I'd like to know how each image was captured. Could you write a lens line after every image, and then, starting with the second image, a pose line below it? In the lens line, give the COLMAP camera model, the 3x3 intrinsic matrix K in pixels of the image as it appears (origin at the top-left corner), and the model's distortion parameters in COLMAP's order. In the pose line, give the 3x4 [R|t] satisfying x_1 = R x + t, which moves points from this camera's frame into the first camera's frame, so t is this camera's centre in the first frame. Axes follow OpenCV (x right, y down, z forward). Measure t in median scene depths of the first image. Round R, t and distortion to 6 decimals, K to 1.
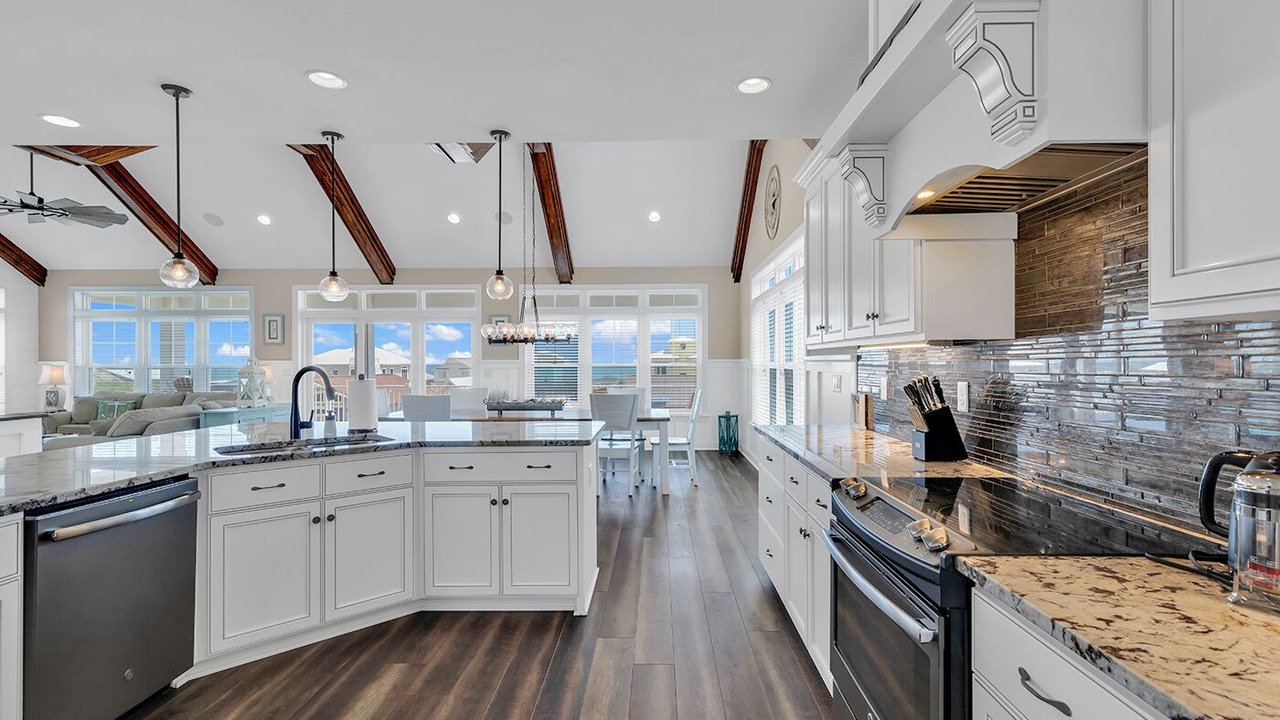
lens RADIAL K [[571.0, 0, 645.2], [0, 571.0, 362.4], [0, 0, 1]] dist [0.007747, -0.000438]
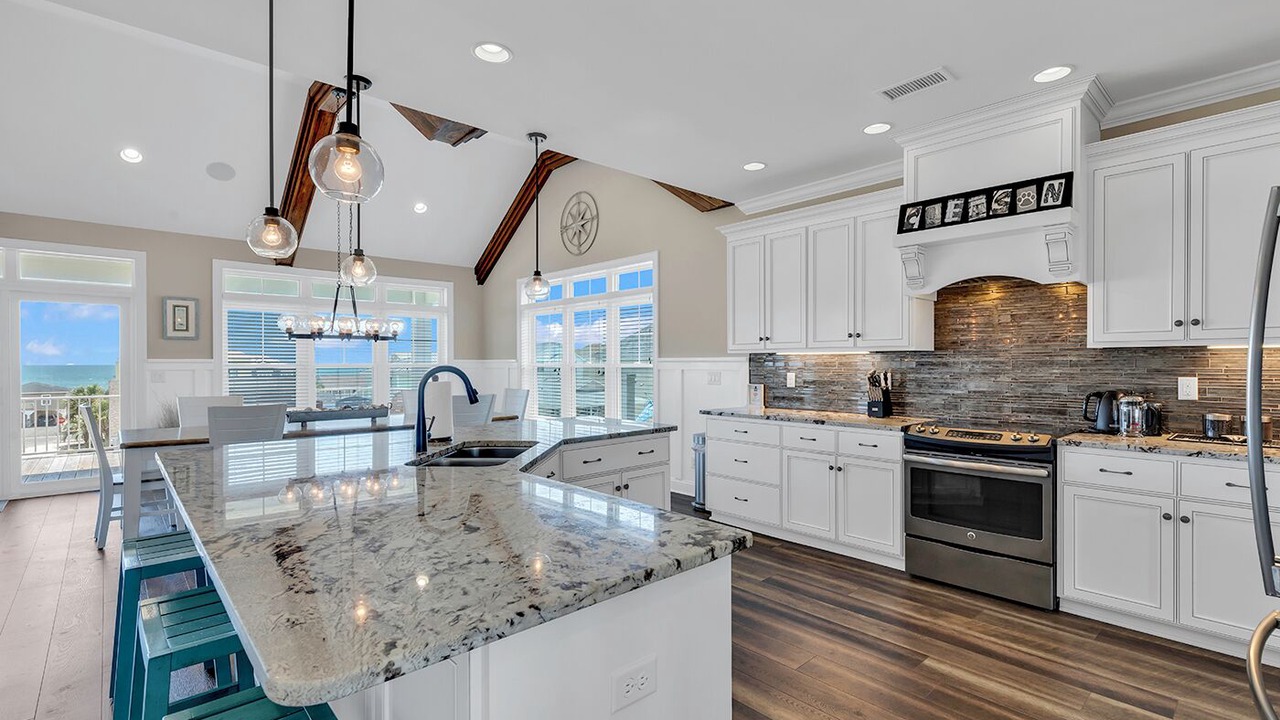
lens RADIAL K [[574.9, 0, 648.2], [0, 574.9, 362.3], [0, 0, 1]] dist [0.006479, -0.000287]
pose [[0.721205, 0.000201, 0.692721, -0.517825], [-0.000242, 1.000000, -0.000038, -0.000257], [-0.692721, -0.000140, 0.721205, 0.080082]]
